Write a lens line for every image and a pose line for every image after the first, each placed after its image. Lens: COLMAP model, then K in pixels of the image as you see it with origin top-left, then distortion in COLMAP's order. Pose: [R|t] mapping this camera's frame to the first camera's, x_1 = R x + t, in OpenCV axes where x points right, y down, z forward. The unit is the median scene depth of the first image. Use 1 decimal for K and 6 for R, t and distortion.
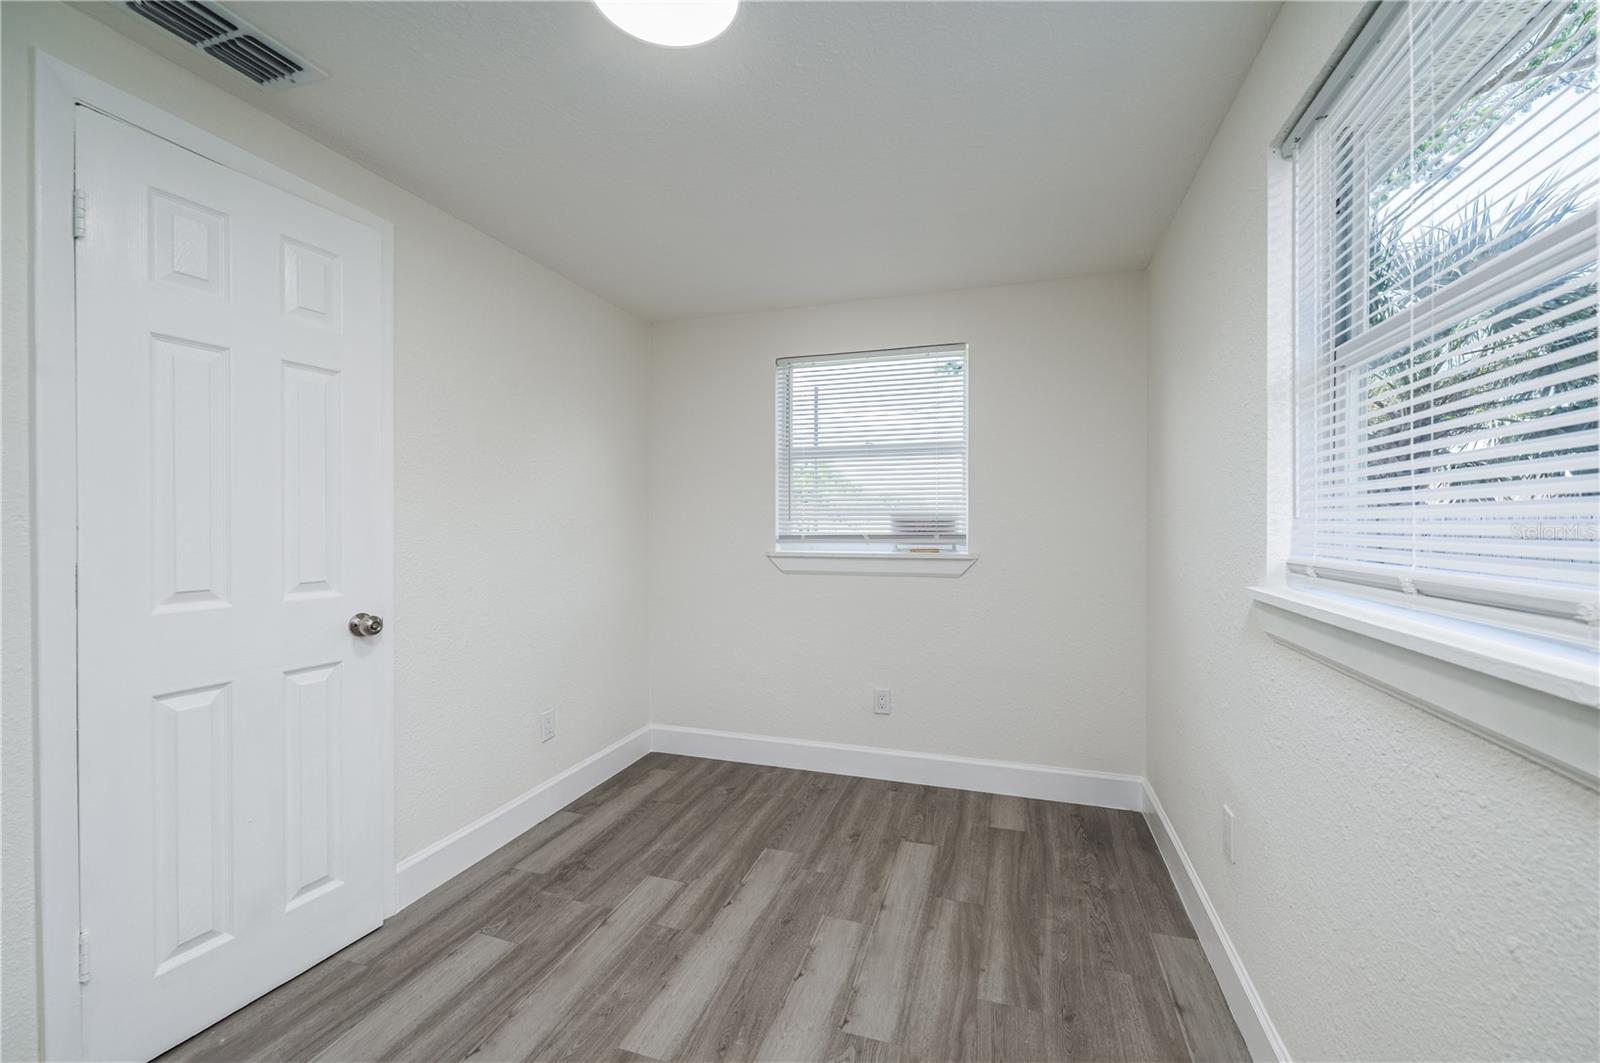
lens RADIAL K [[660.1, 0, 796.5], [0, 660.1, 525.0], [0, 0, 1]] dist [-0.000544, 0.000013]
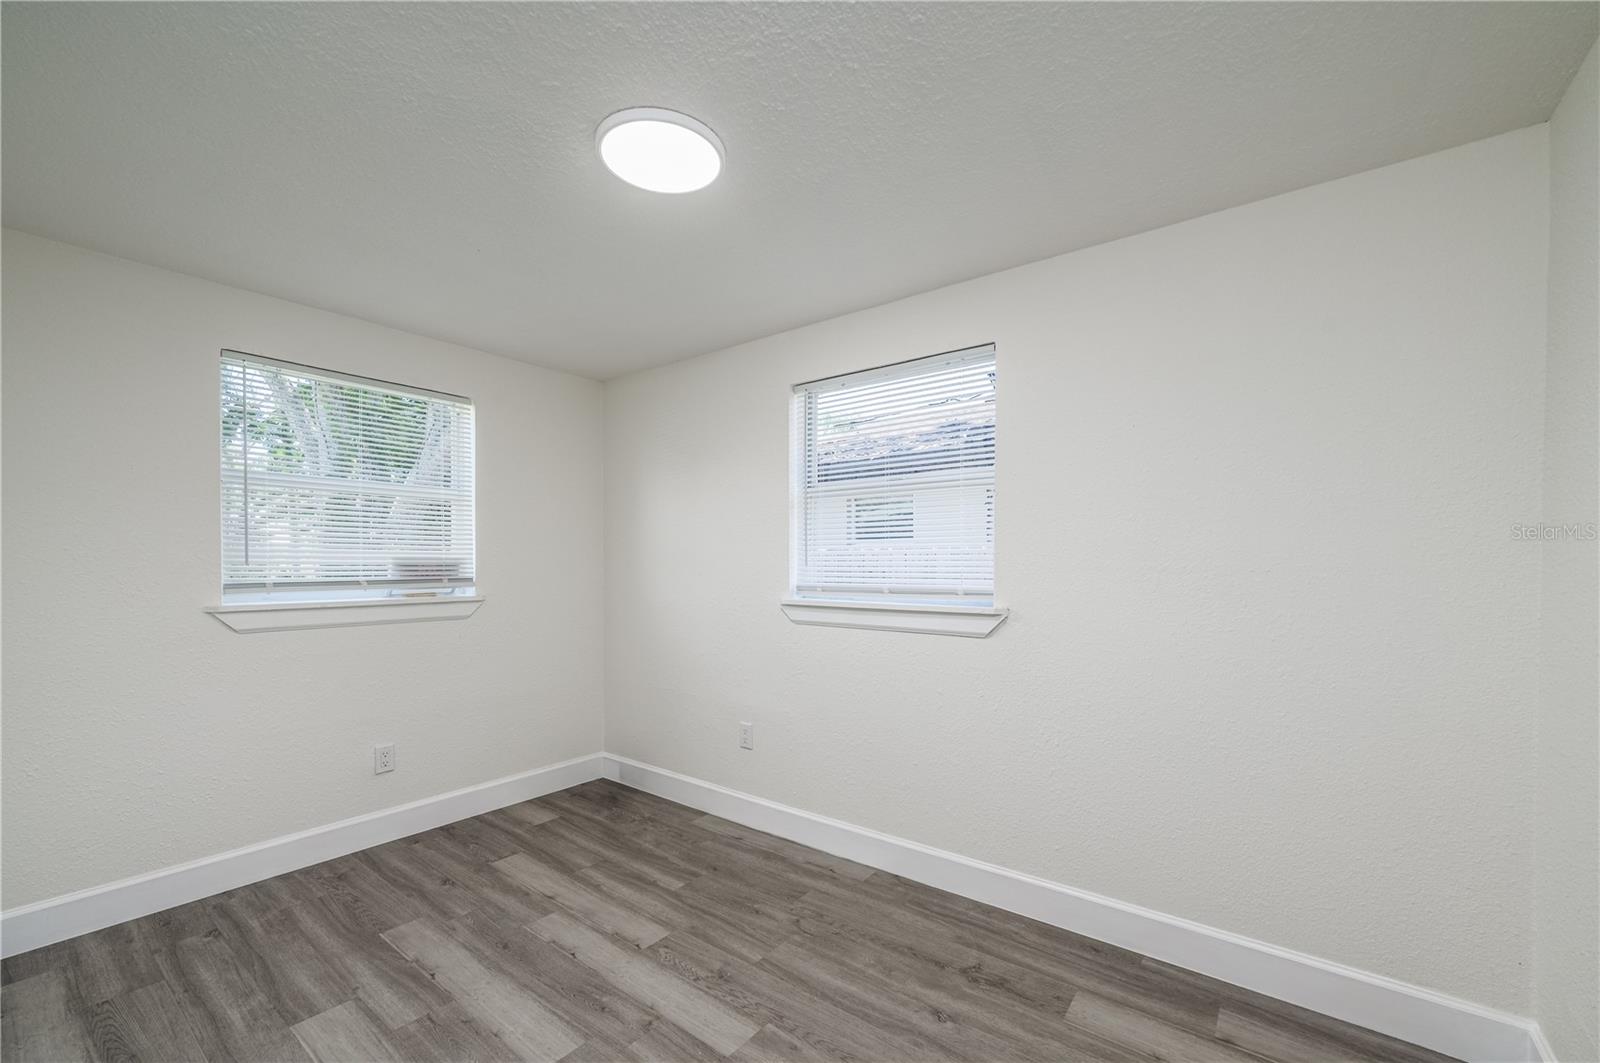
lens RADIAL K [[641.8, 0, 833.3], [0, 641.8, 563.9], [0, 0, 1]] dist [-0.000577, -0.000070]
pose [[0.307015, 0.001428, 0.951704, -0.646796], [0.003511, 0.999990, -0.002633, -0.003810], [-0.951698, 0.004150, 0.307007, 0.144468]]
